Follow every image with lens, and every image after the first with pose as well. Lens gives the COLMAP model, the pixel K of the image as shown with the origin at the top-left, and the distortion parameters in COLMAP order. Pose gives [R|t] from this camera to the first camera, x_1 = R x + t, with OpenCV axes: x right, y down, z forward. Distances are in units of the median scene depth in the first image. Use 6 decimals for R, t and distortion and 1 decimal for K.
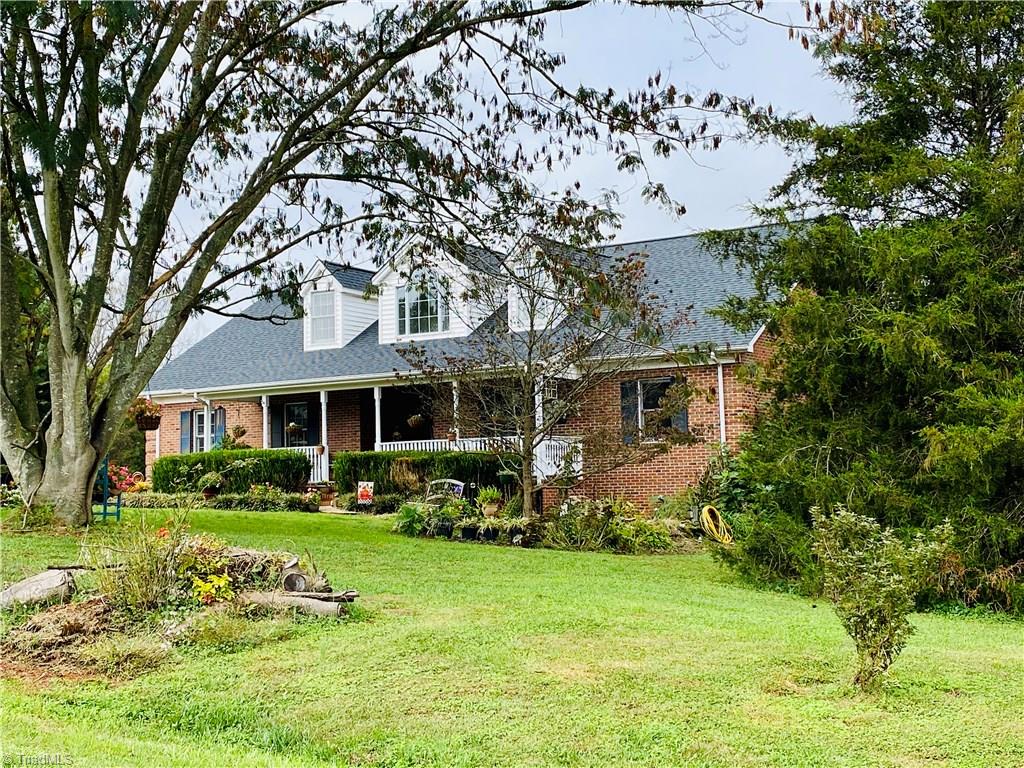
lens RADIAL K [[1459.4, 0, 512.0], [0, 1459.4, 384.0], [0, 0, 1]] dist [0.003155, 0.000937]
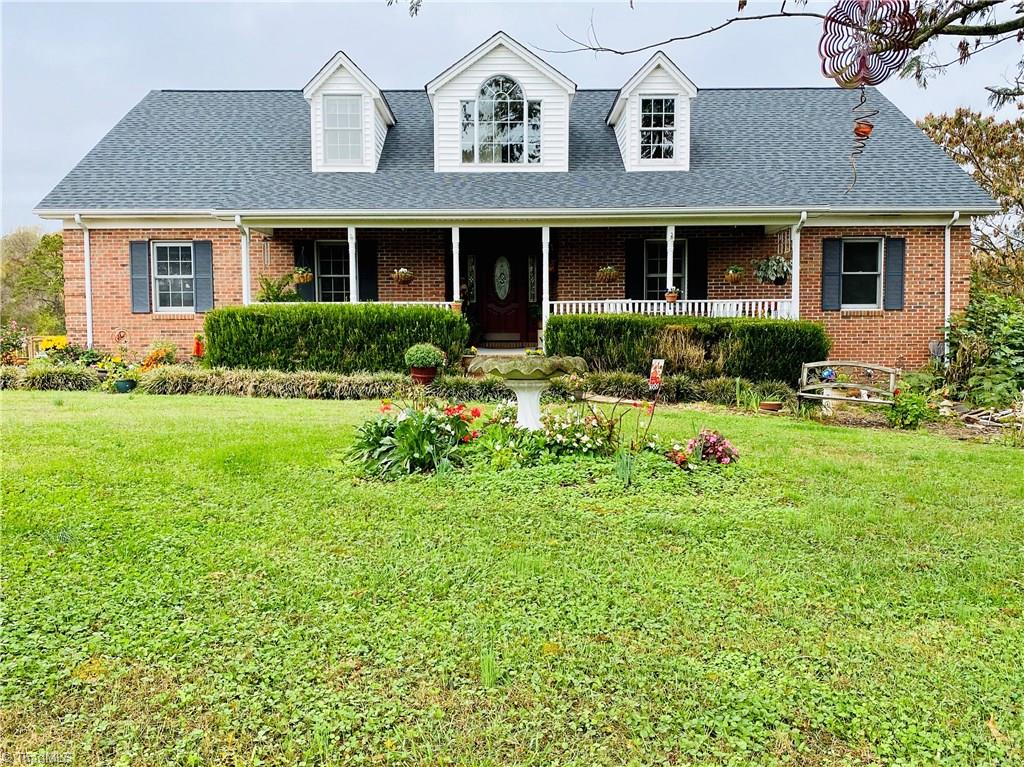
lens RADIAL K [[955.7, 0, 512.0], [0, 955.7, 383.5], [0, 0, 1]] dist [0.080165, 0.000729]
pose [[0.836075, -0.017680, 0.548330, -0.368098], [-0.054758, 0.991800, 0.115472, 0.025528], [-0.545875, -0.126569, 0.828251, 0.574880]]
